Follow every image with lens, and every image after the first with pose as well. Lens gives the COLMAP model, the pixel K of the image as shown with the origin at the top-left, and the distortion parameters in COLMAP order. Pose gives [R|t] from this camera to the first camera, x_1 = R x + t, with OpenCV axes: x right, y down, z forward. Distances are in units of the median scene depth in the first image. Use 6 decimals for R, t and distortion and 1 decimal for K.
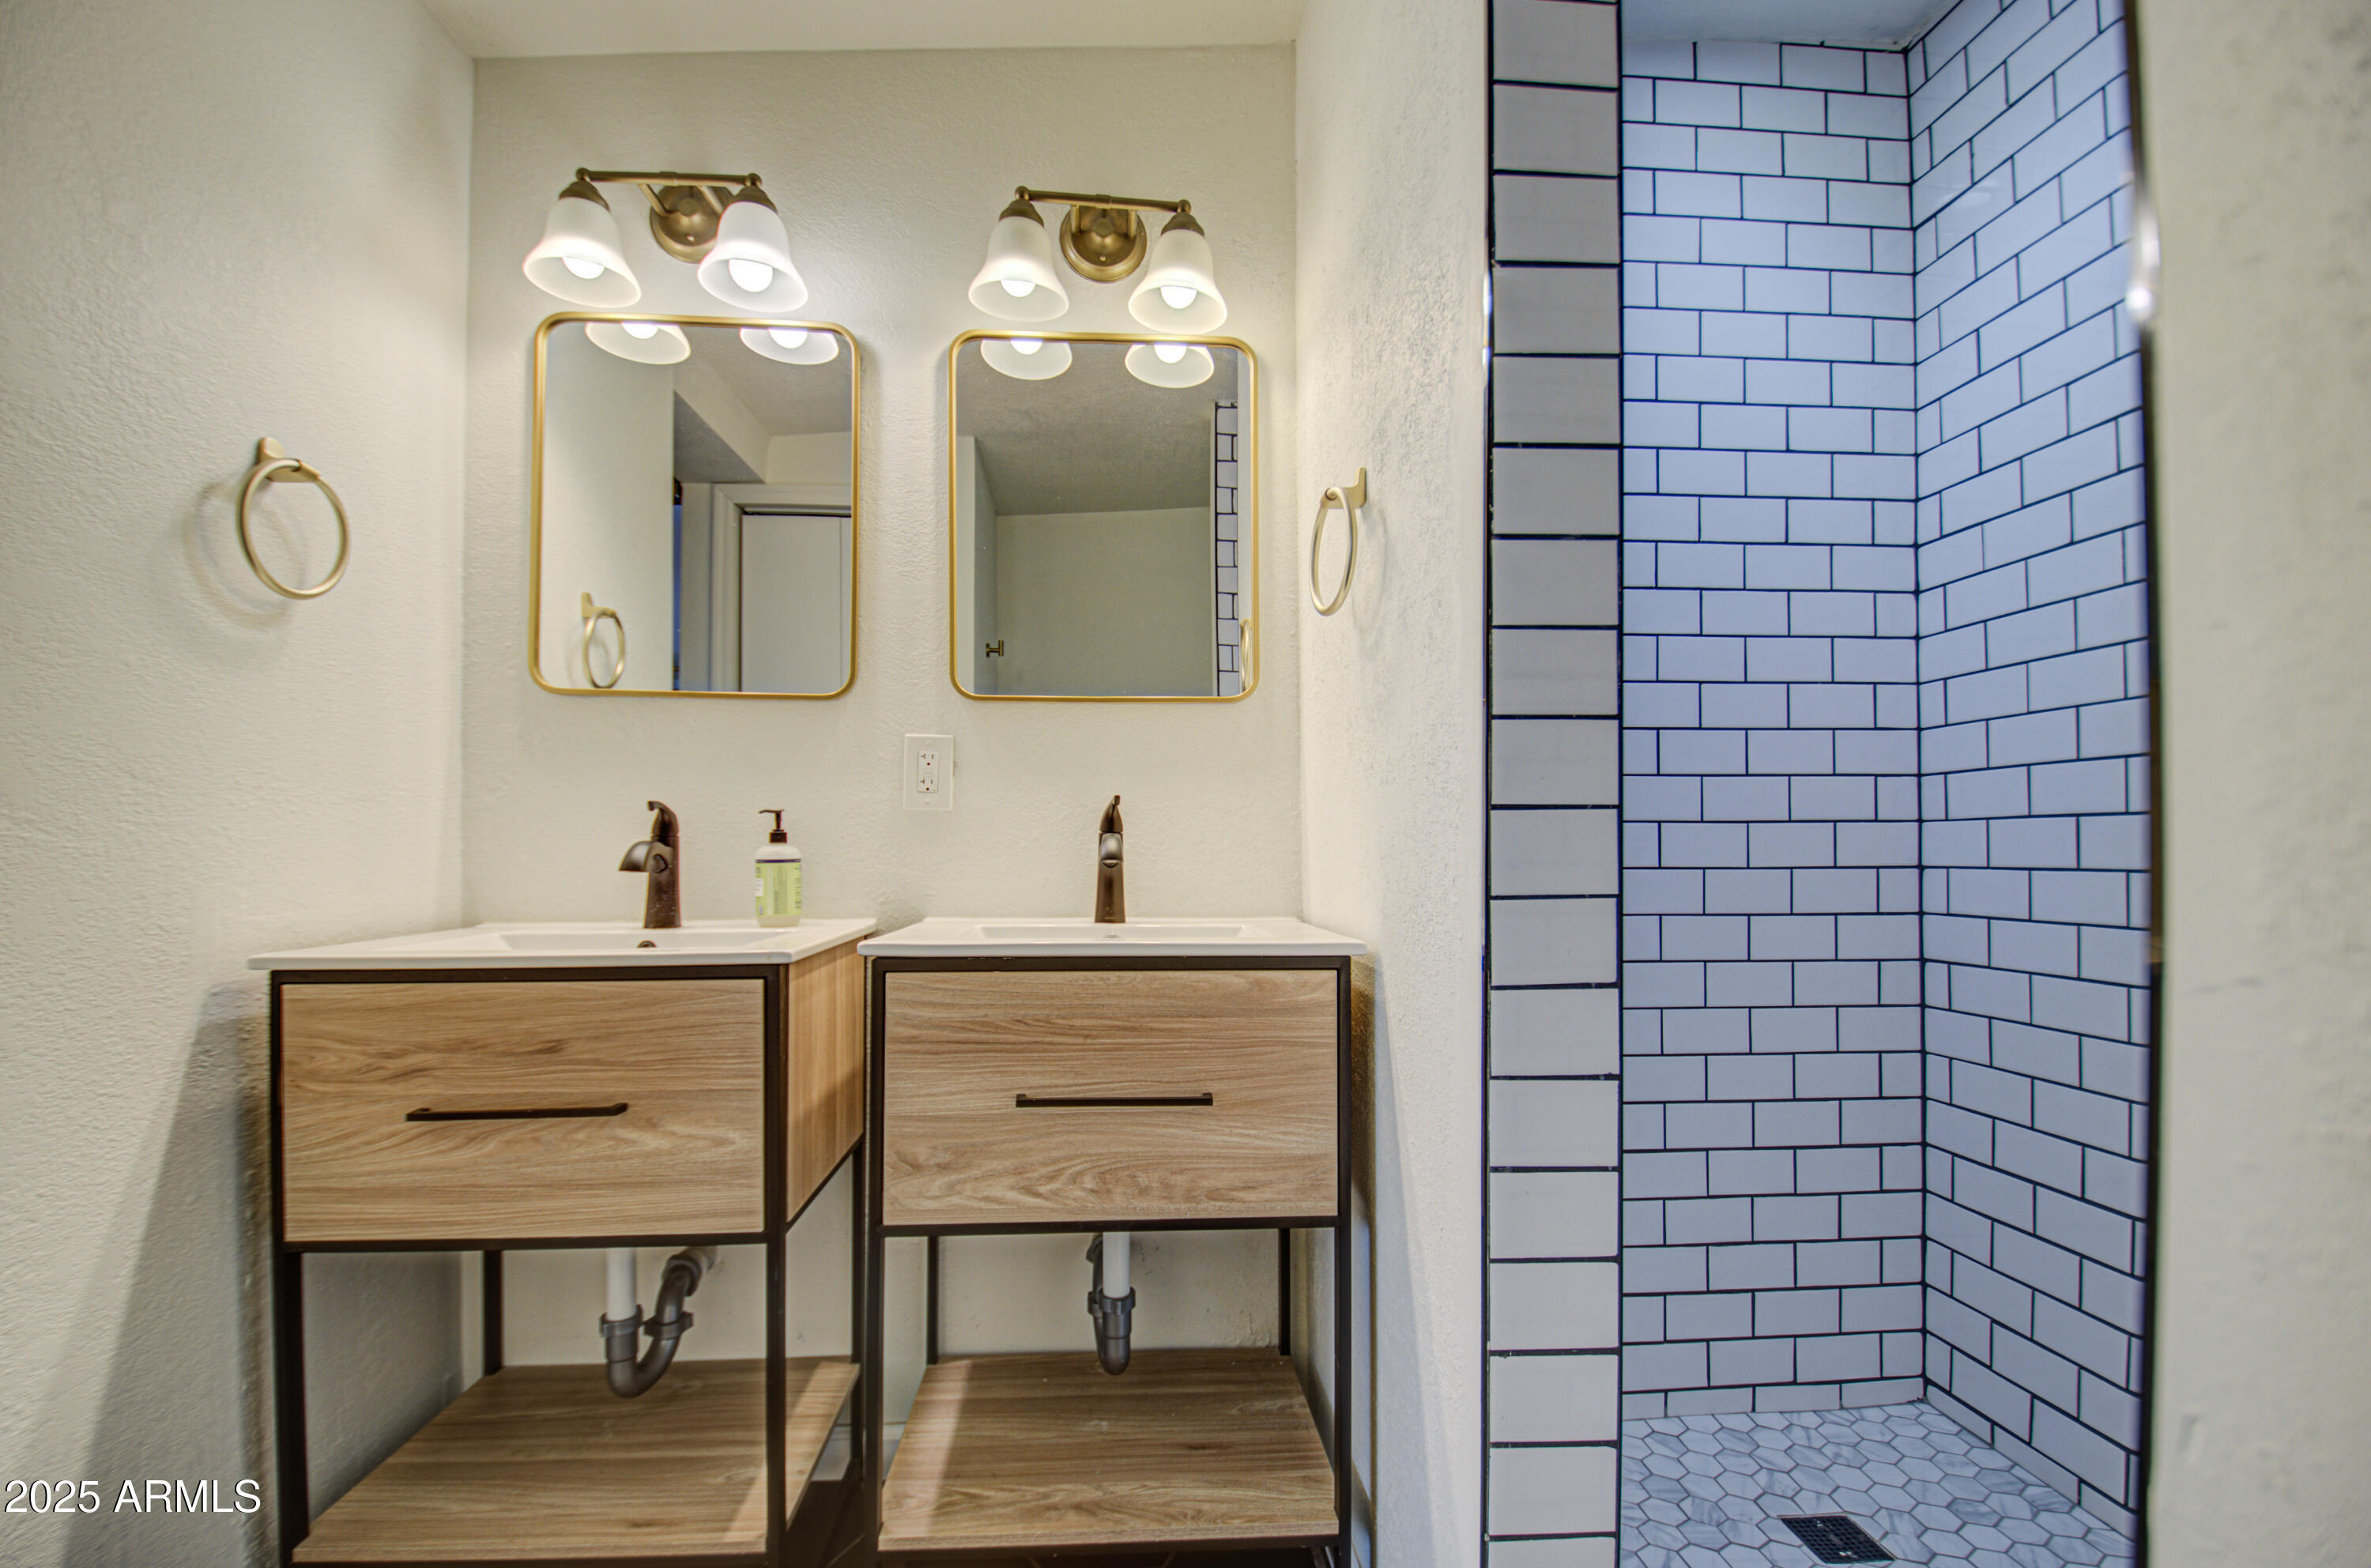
lens RADIAL K [[1052.7, 0, 1165.3], [0, 1052.7, 835.3], [0, 0, 1]] dist [0.016871, -0.023433]
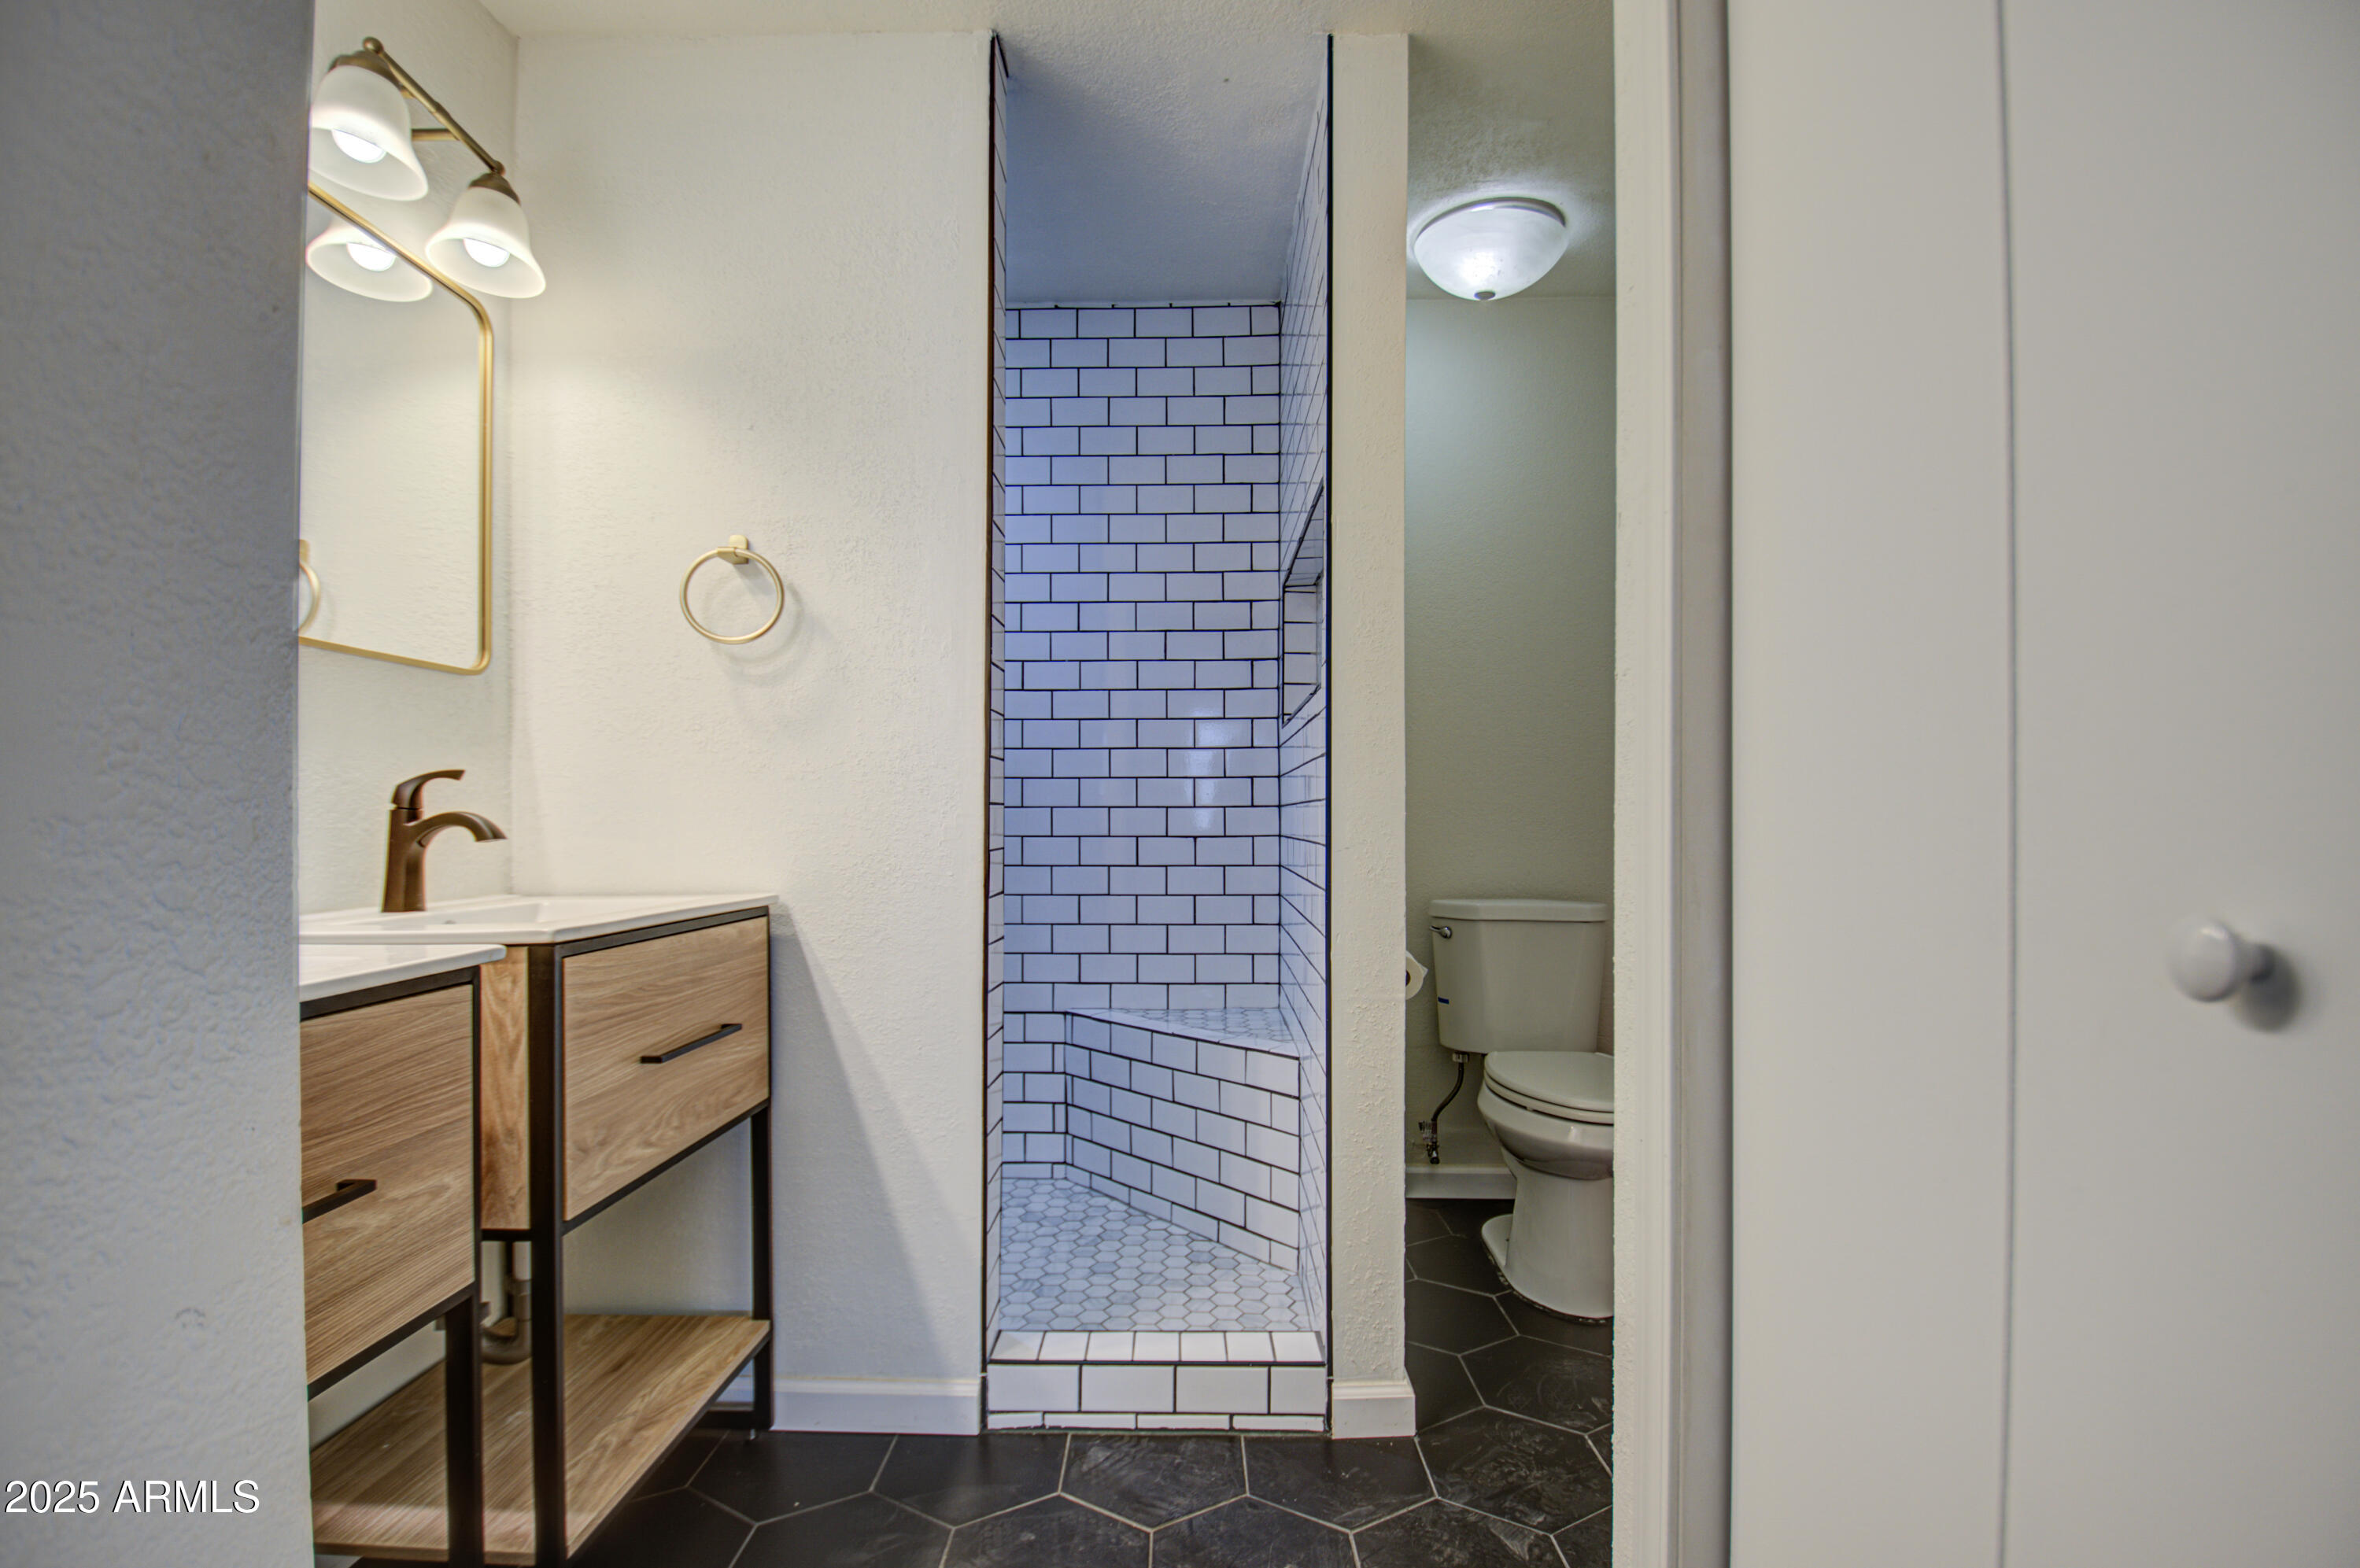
lens RADIAL K [[1061.8, 0, 1175.9], [0, 1061.8, 826.0], [0, 0, 1]] dist [0.027610, -0.036288]
pose [[0.092903, -0.003641, 0.995669, -1.171899], [-0.008509, 0.999954, 0.004451, 0.002408], [-0.995639, -0.008886, 0.092867, 0.363397]]
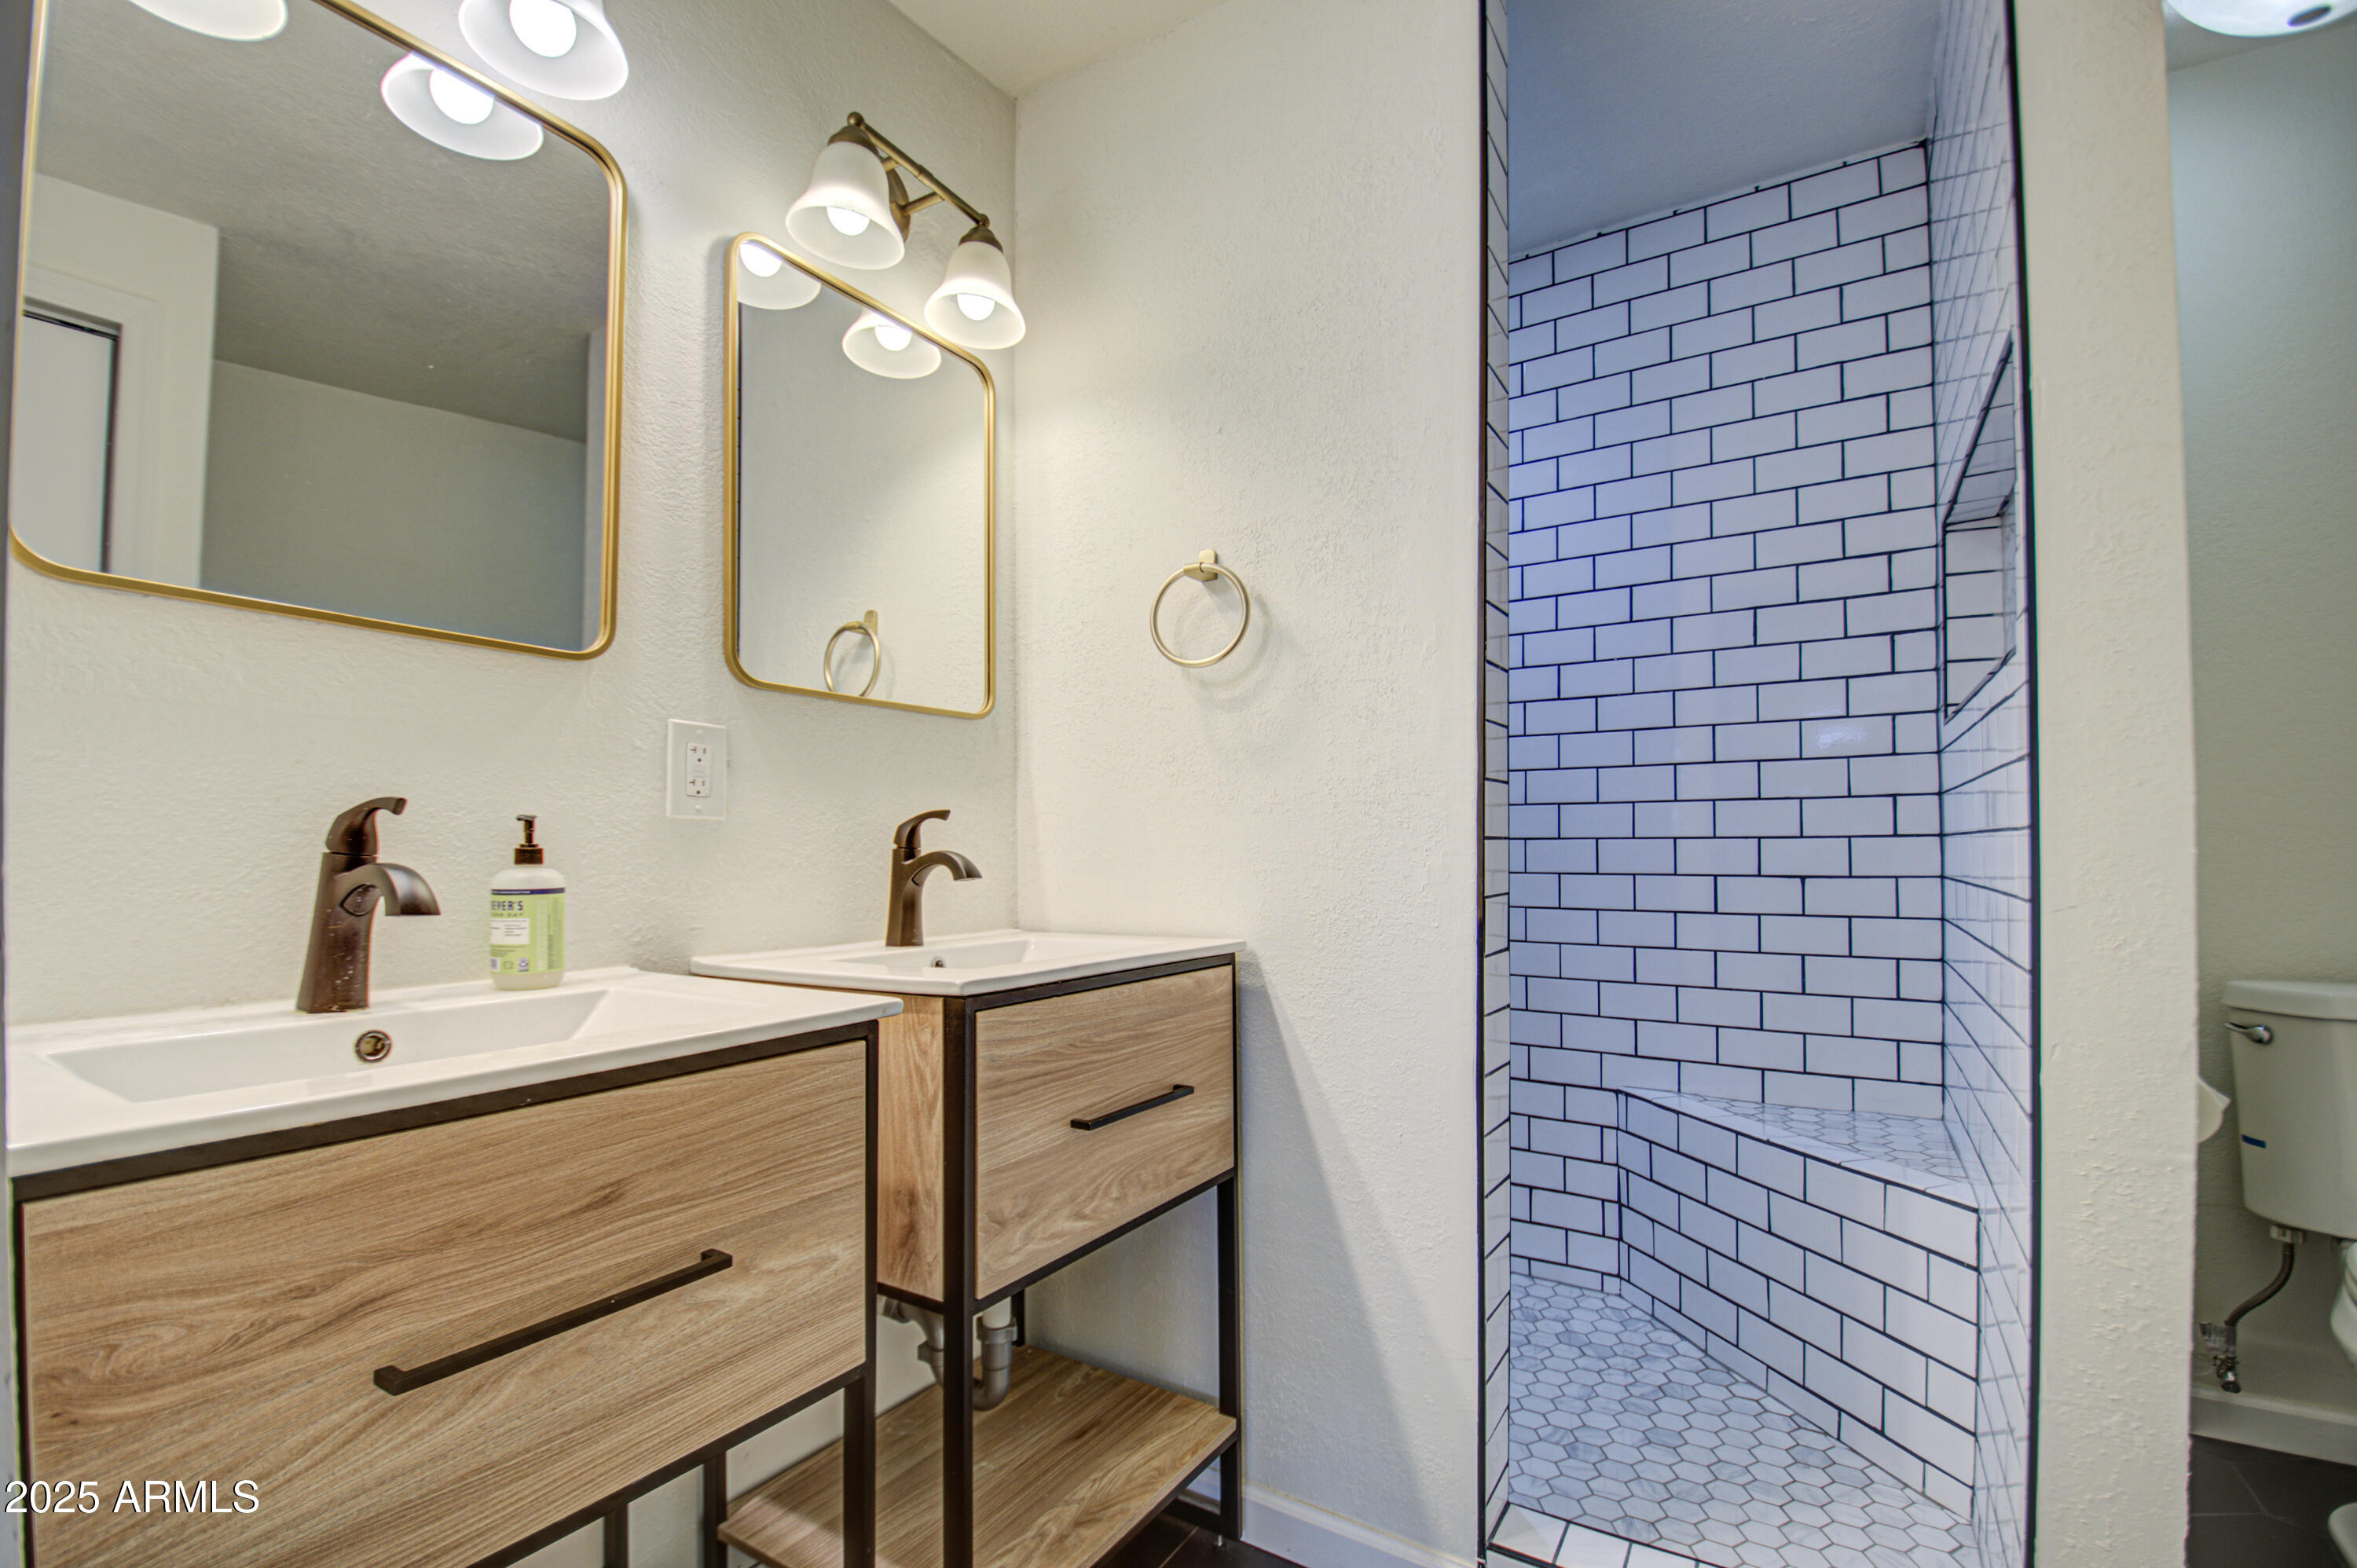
lens RADIAL K [[1046.4, 0, 1158.4], [0, 1046.4, 835.0], [0, 0, 1]] dist [0.016871, -0.023433]
pose [[0.597204, 0.010405, 0.802022, -0.878141], [-0.006113, 0.999946, -0.008420, -0.011038], [-0.802066, 0.000126, 0.597235, 0.357066]]
